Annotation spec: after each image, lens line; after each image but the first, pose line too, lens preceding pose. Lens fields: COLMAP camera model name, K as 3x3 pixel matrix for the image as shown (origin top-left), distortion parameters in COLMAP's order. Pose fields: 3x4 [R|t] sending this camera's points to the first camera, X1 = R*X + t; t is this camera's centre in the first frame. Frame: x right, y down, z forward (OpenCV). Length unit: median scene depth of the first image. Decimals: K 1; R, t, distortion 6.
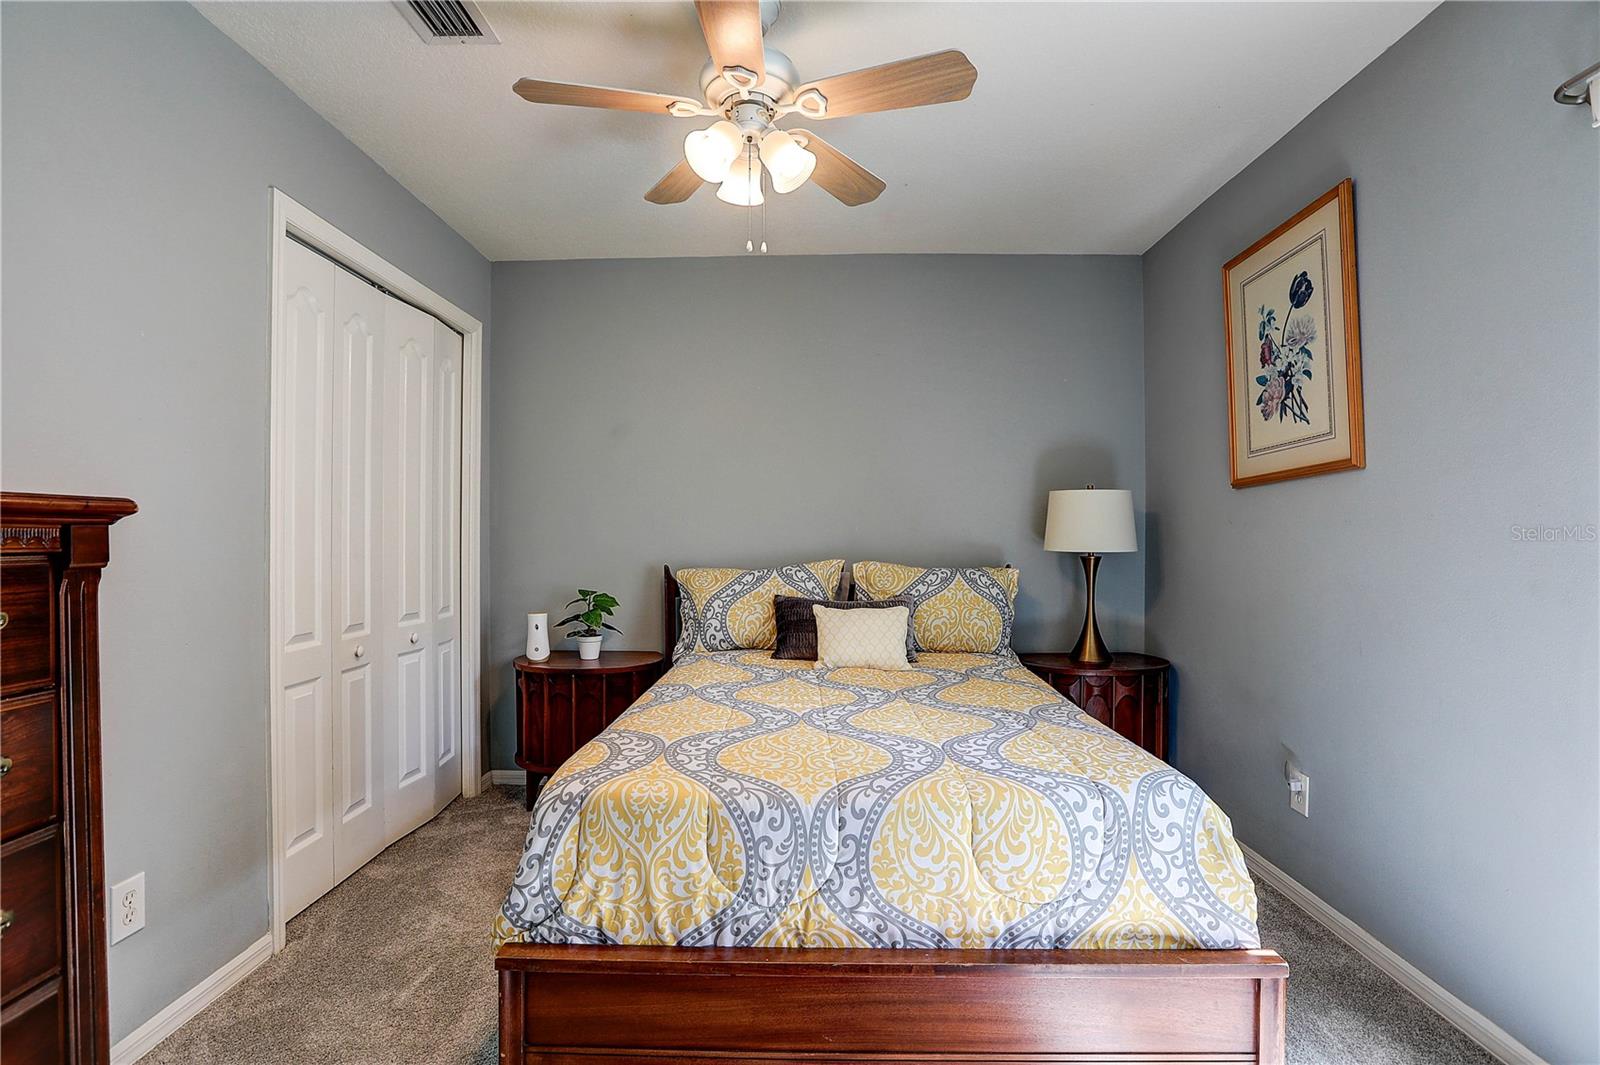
lens RADIAL K [[755.8, 0, 798.8], [0, 755.8, 532.0], [0, 0, 1]] dist [-0.040038, 0.008681]
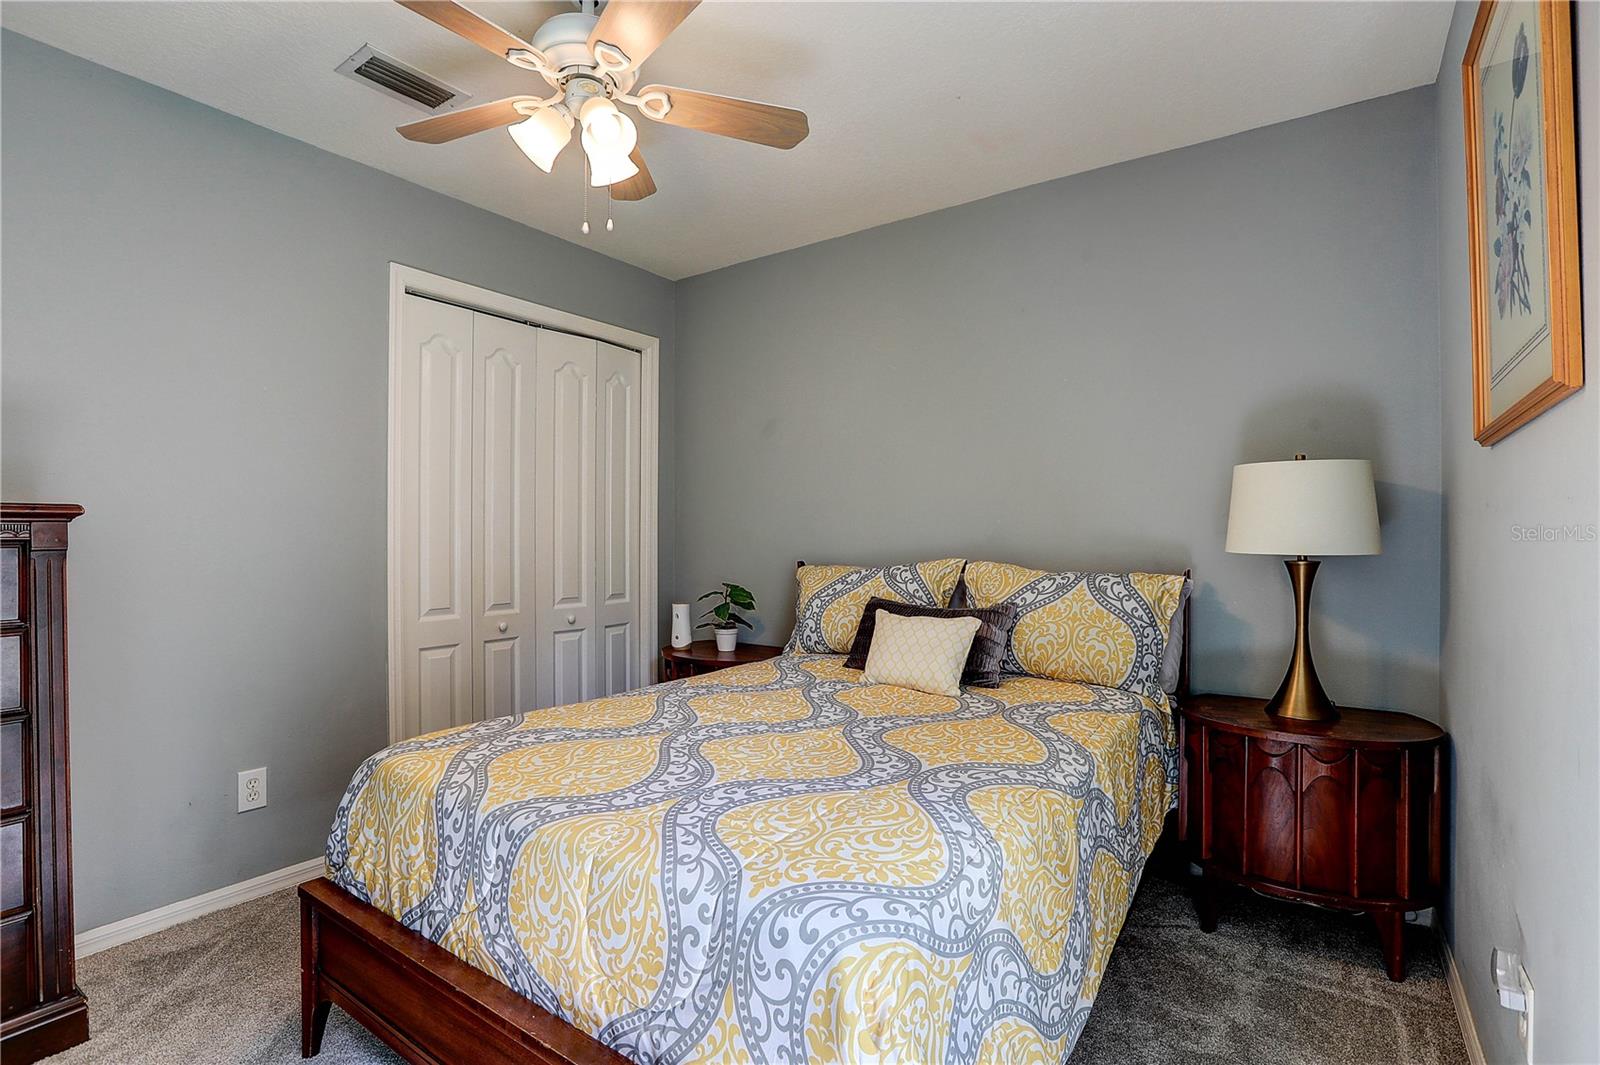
lens RADIAL K [[755.8, 0, 798.4], [0, 755.8, 530.7], [0, 0, 1]] dist [-0.040038, 0.008681]
pose [[0.826972, -0.002288, -0.562238, 0.869940], [0.003174, 0.999995, 0.000600, 0.008840], [0.562234, -0.002281, 0.826975, 0.451175]]
